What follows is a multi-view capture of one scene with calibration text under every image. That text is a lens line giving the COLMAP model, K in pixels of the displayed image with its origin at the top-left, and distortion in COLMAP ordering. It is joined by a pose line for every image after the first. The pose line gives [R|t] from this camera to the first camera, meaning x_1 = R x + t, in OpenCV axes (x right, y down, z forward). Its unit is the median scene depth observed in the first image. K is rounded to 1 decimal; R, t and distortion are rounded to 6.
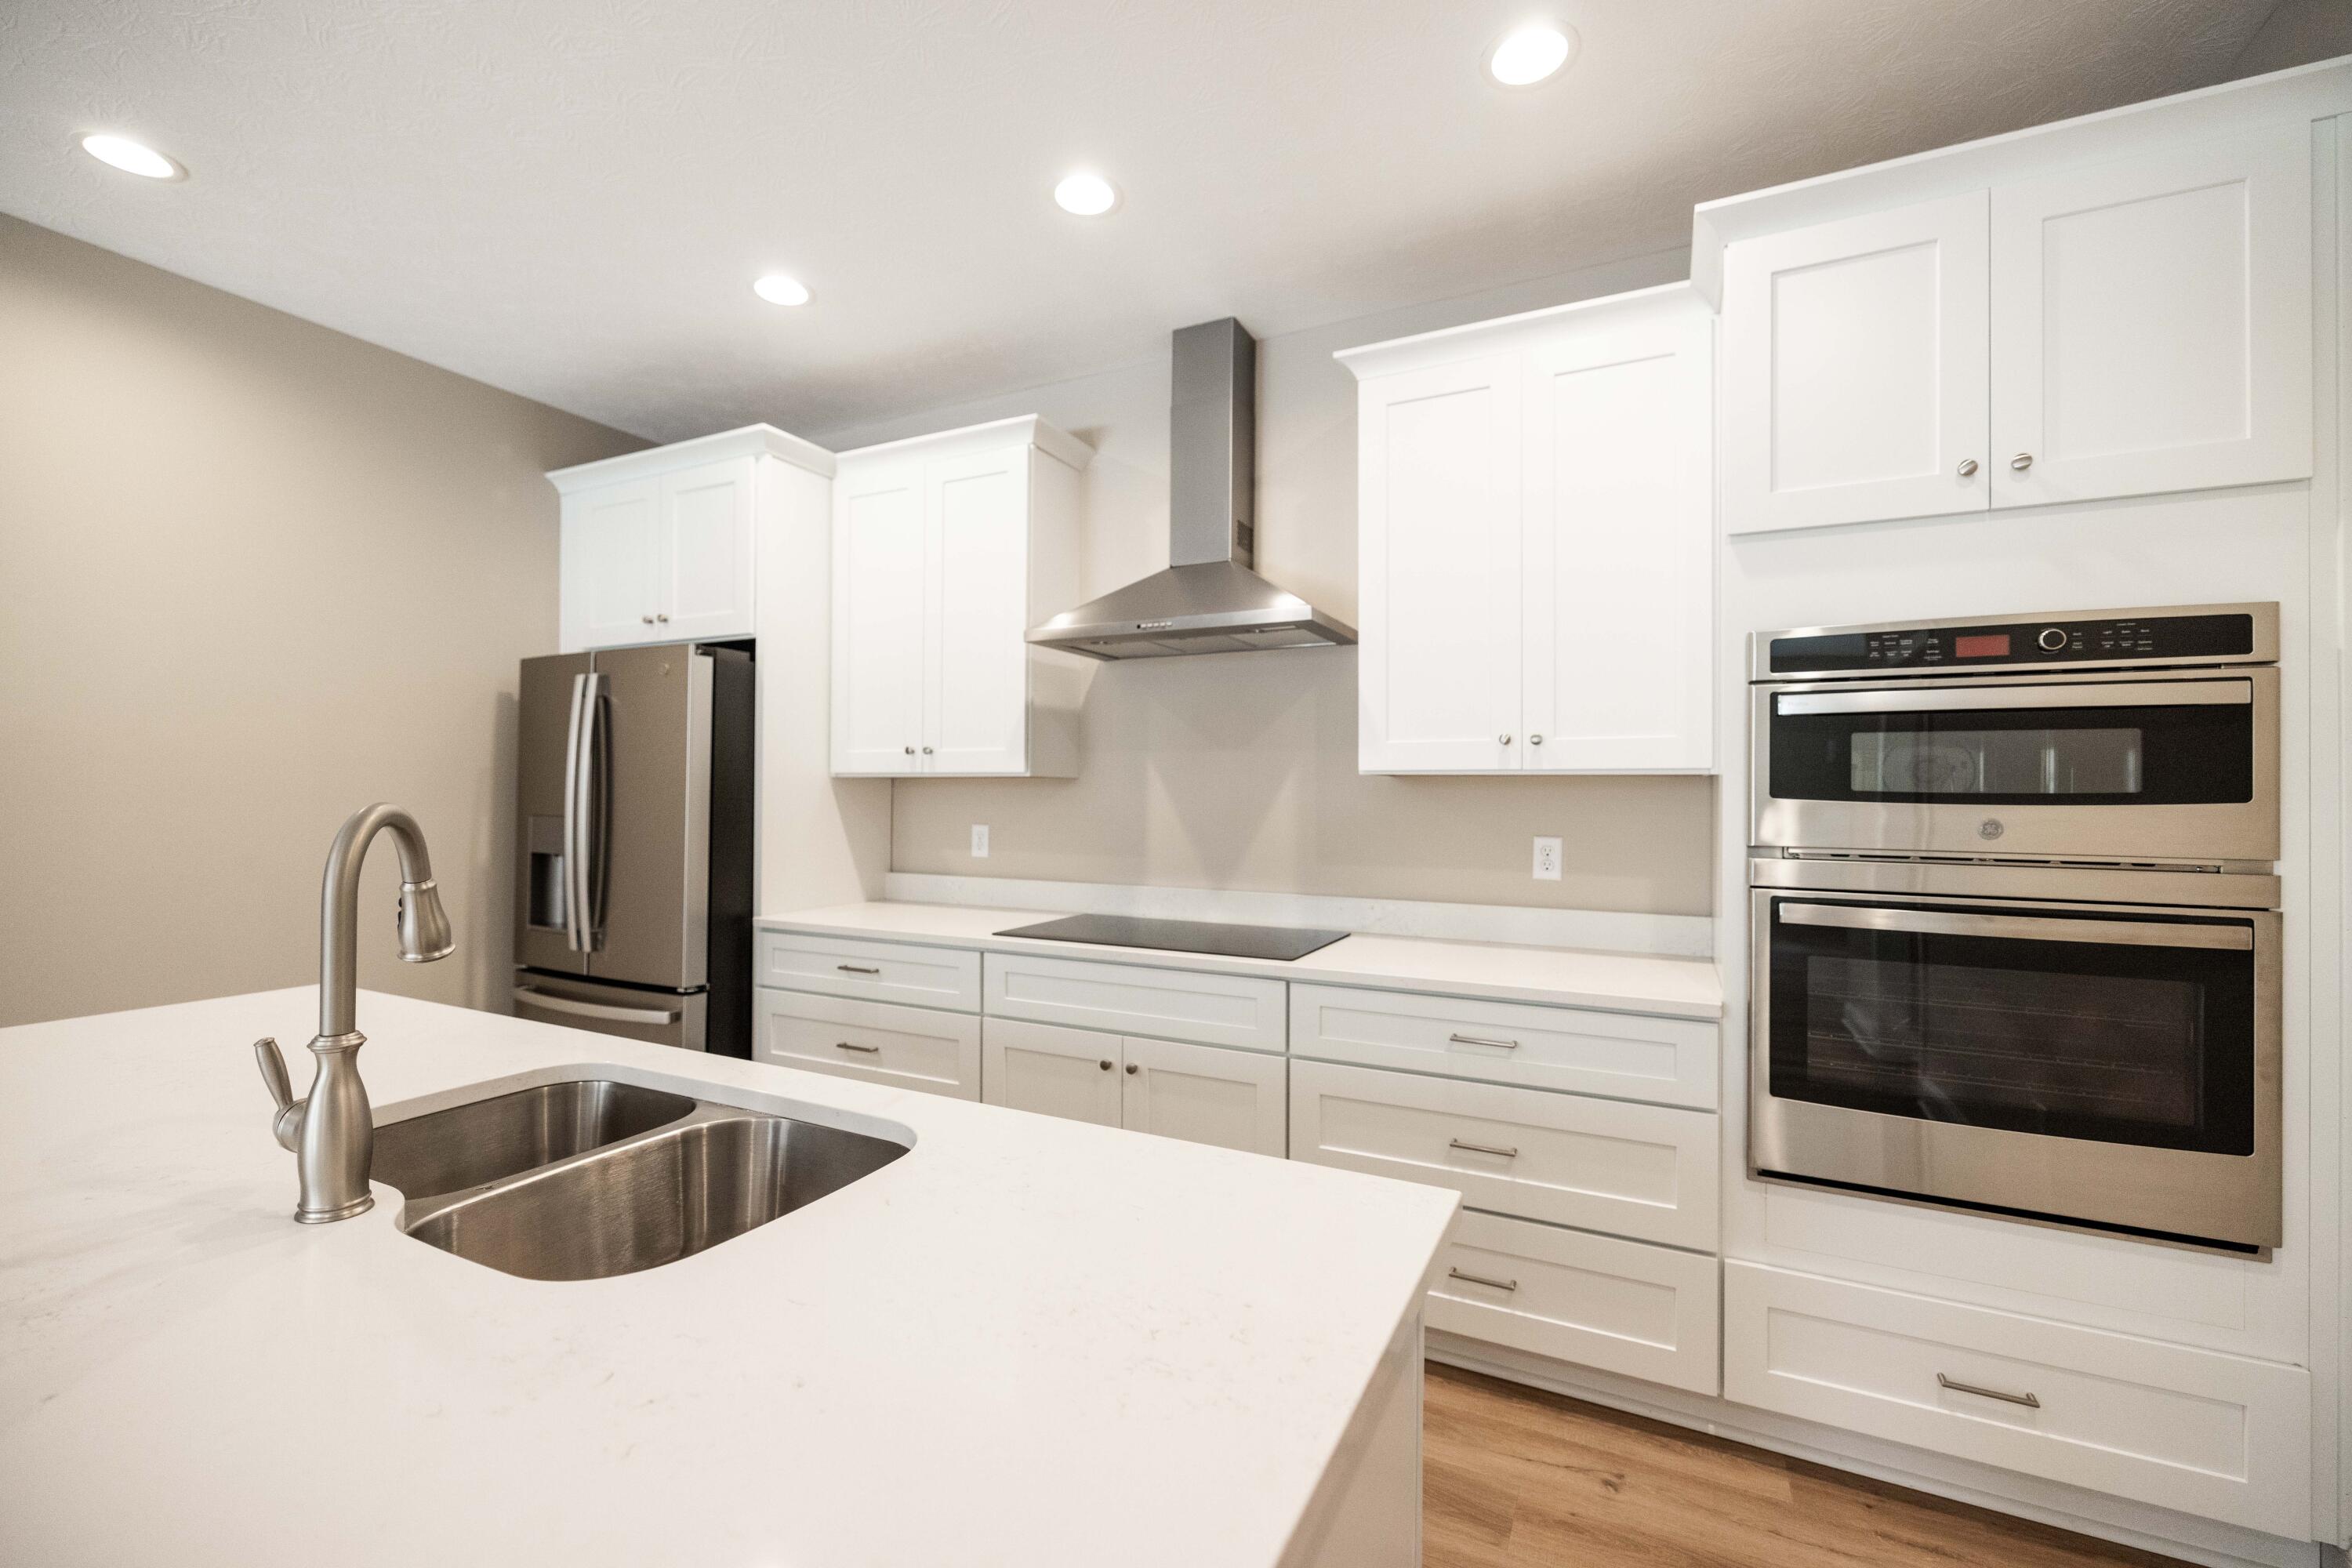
lens RADIAL K [[976.2, 0, 1168.1], [0, 976.2, 784.3], [0, 0, 1]] dist [0.001479, -0.000427]
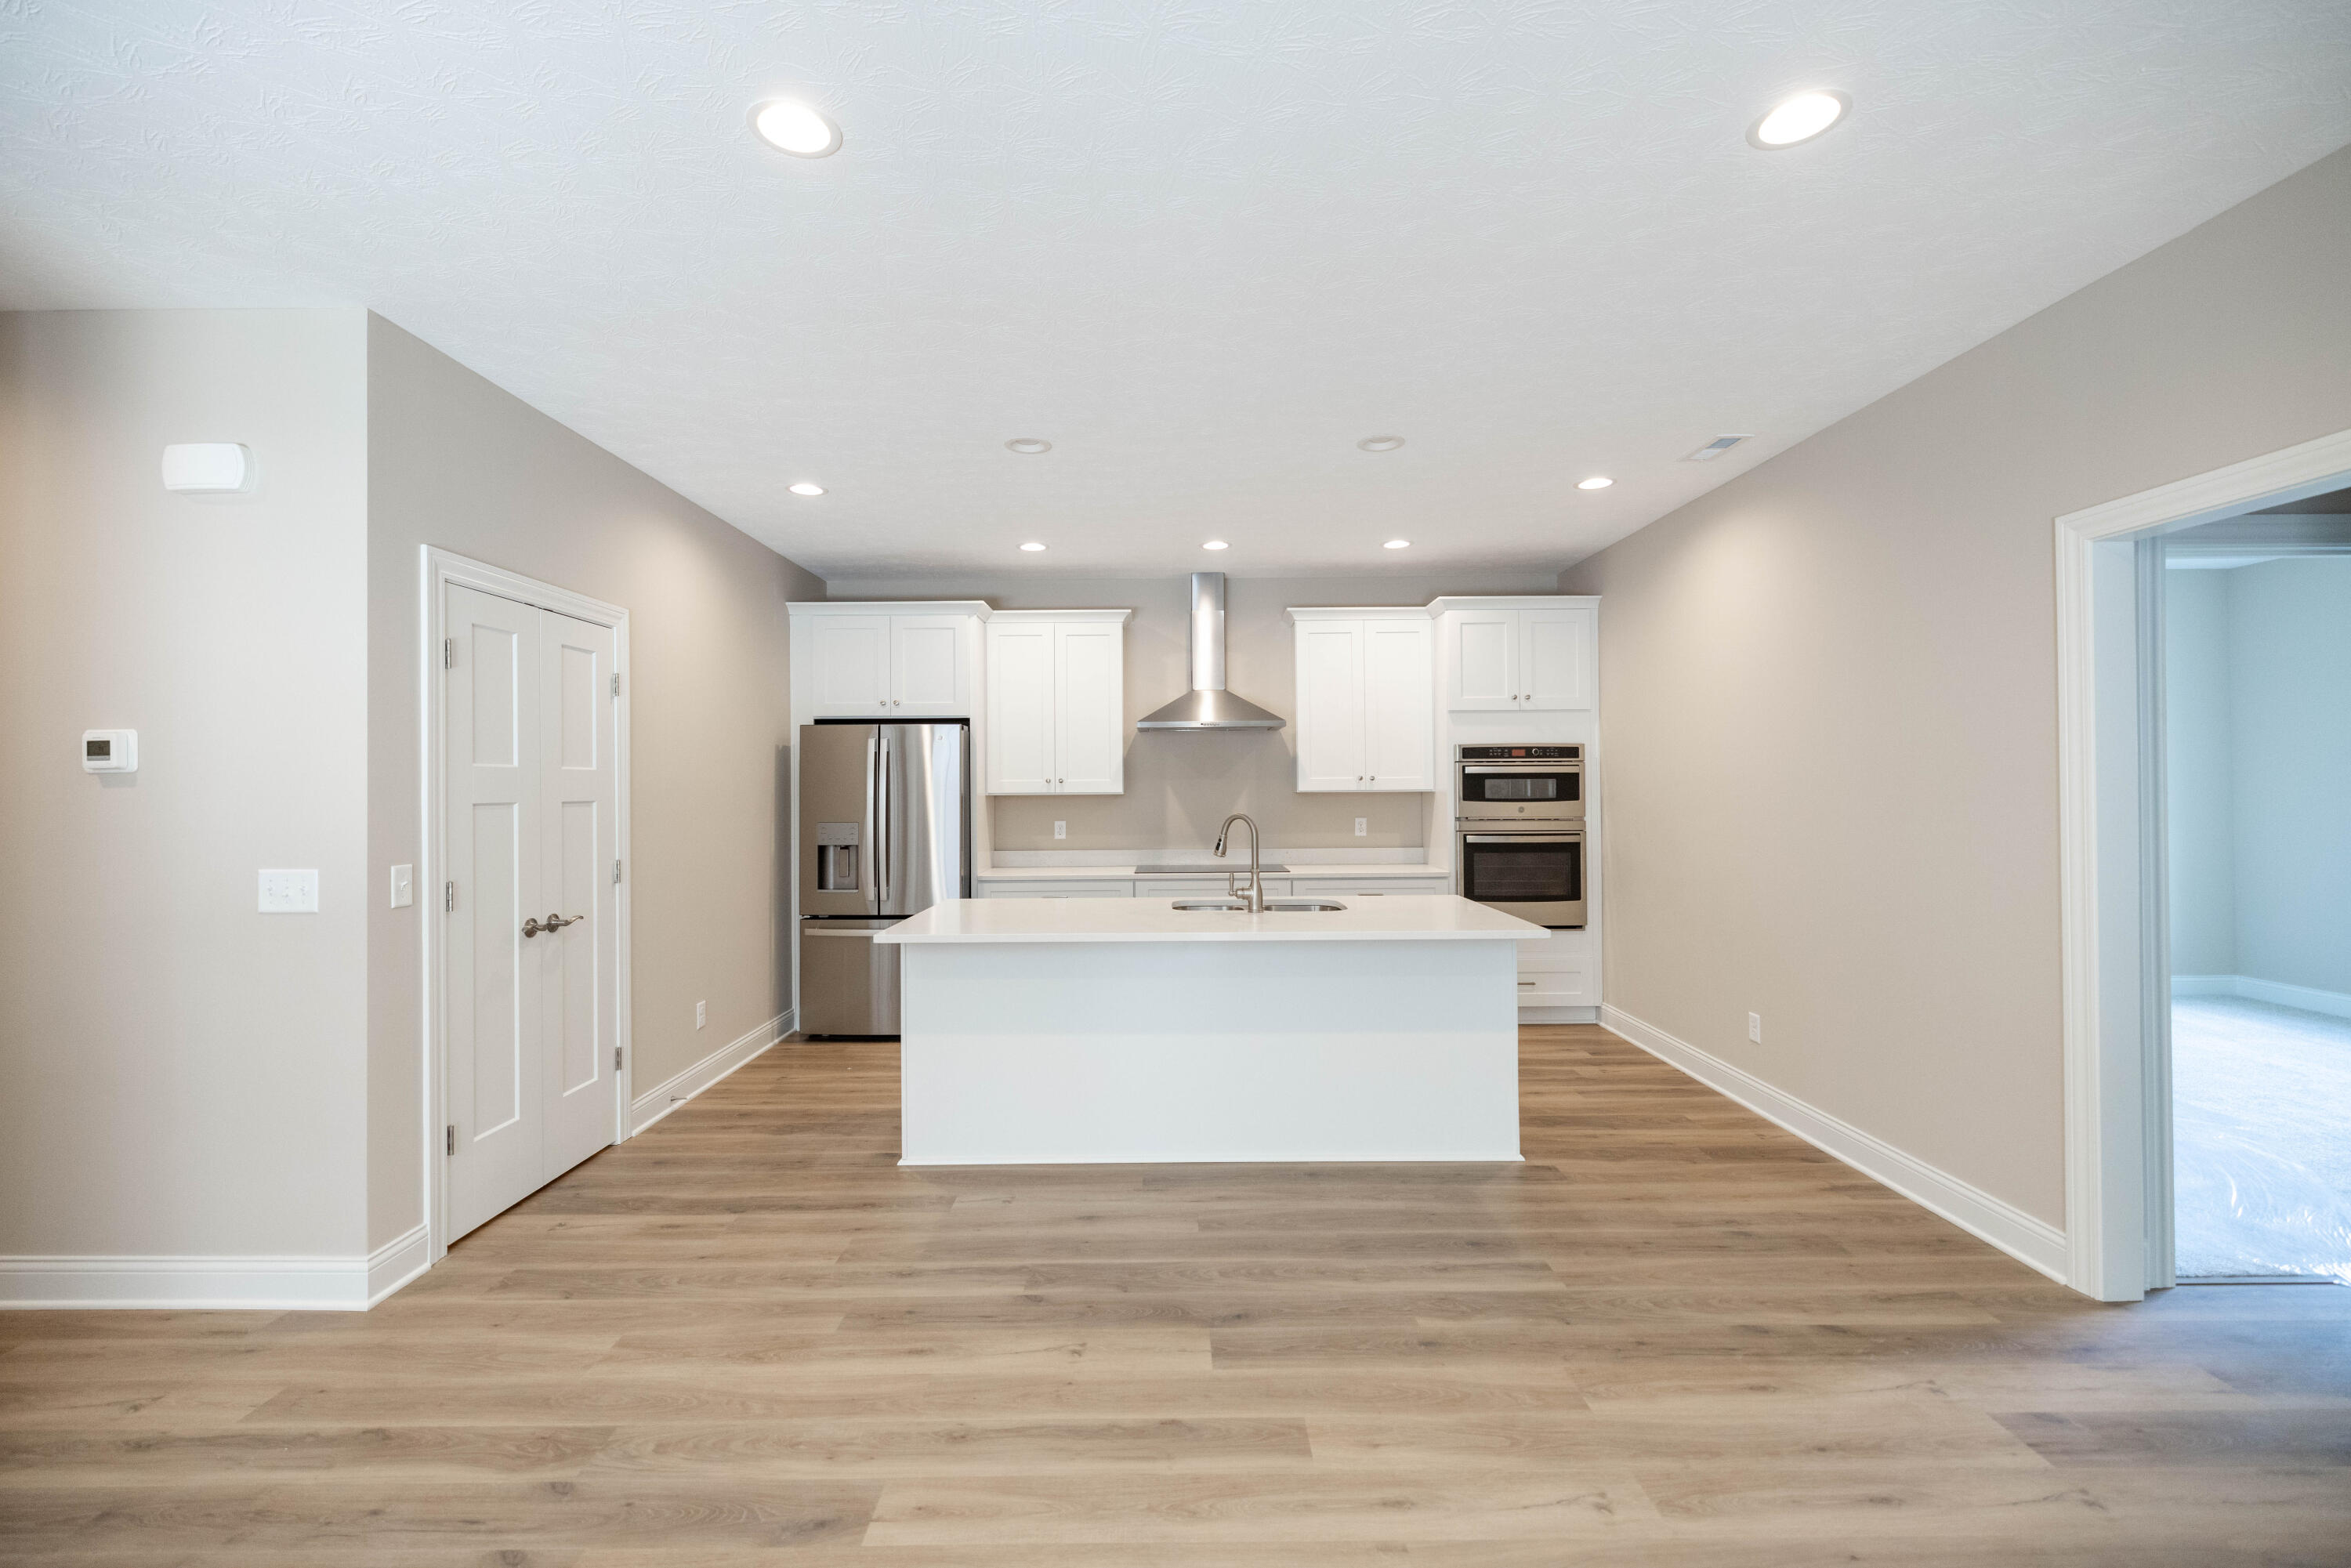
lens RADIAL K [[975.7, 0, 1167.6], [0, 975.7, 784.3], [0, 0, 1]] dist [0.001479, -0.000427]
pose [[0.895940, -0.011662, 0.444022, -1.220326], [0.009378, 0.999929, 0.007340, -0.054383], [-0.444076, -0.002412, 0.895986, -1.022684]]
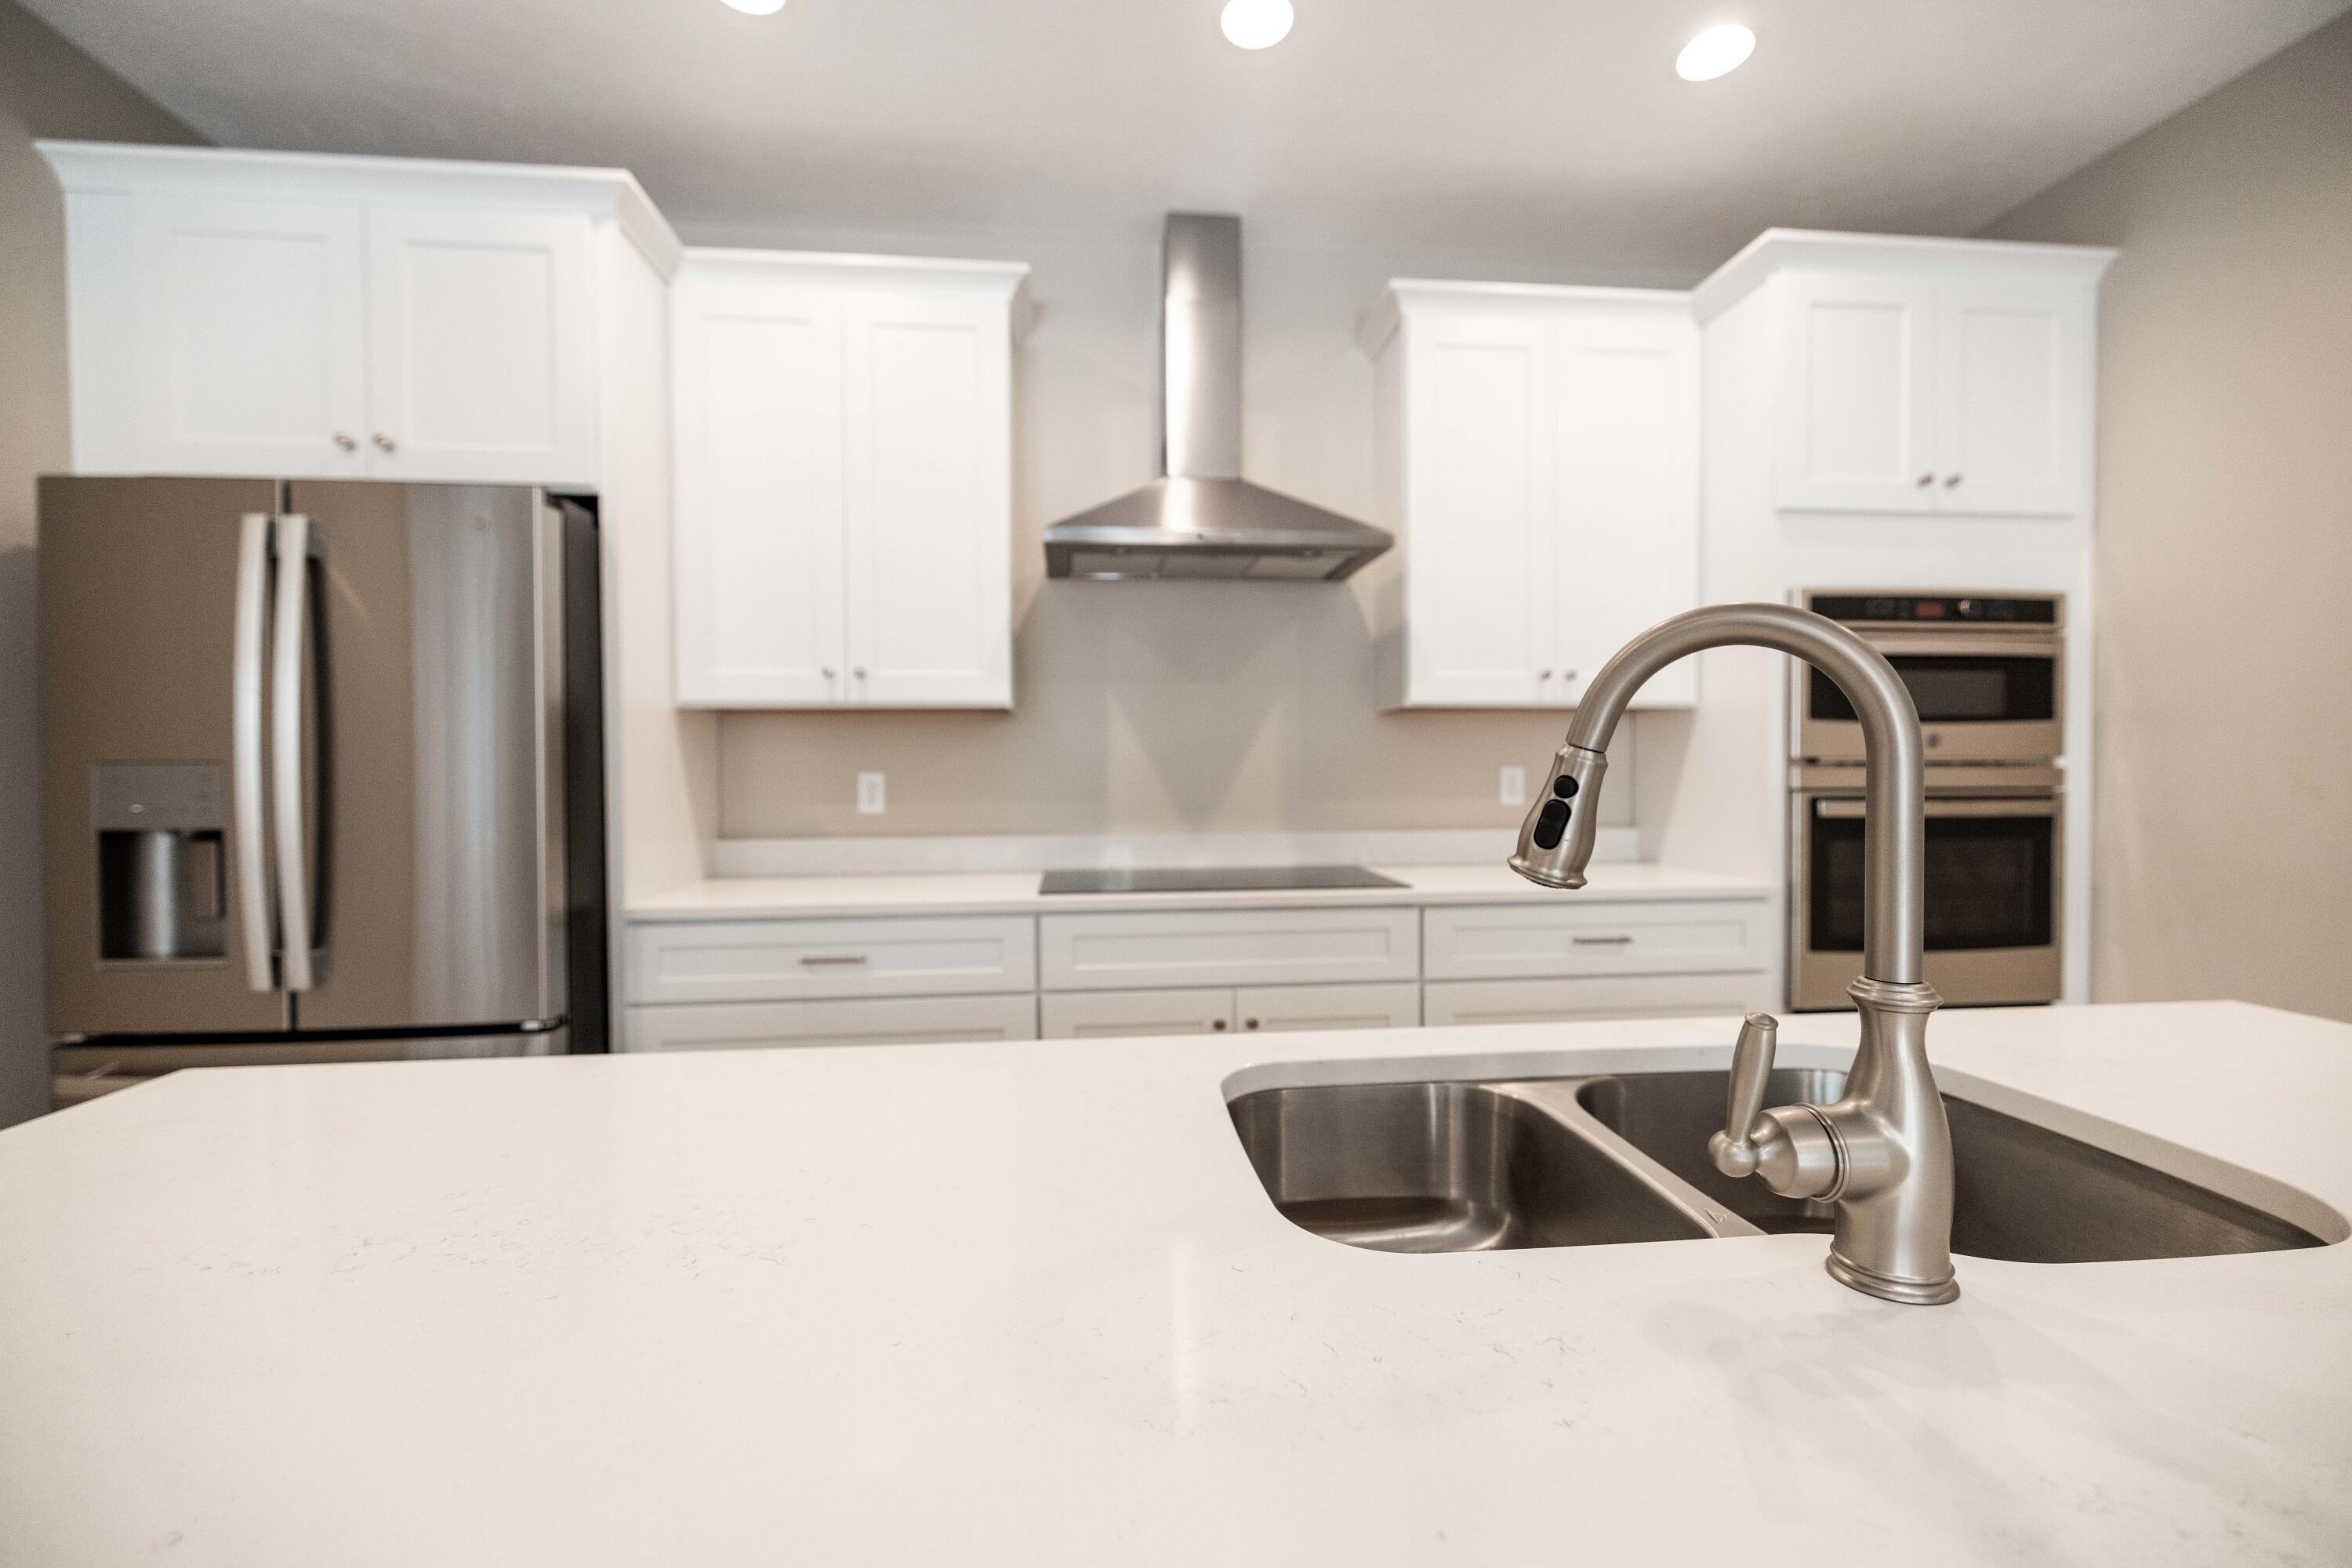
lens RADIAL K [[976.2, 0, 1168.1], [0, 976.2, 784.3], [0, 0, 1]] dist [0.001479, -0.000427]
pose [[0.844375, -0.021044, 0.535339, -0.628212], [0.006403, 0.999553, 0.029193, 0.045250], [-0.535714, -0.021222, 0.844133, 0.299761]]
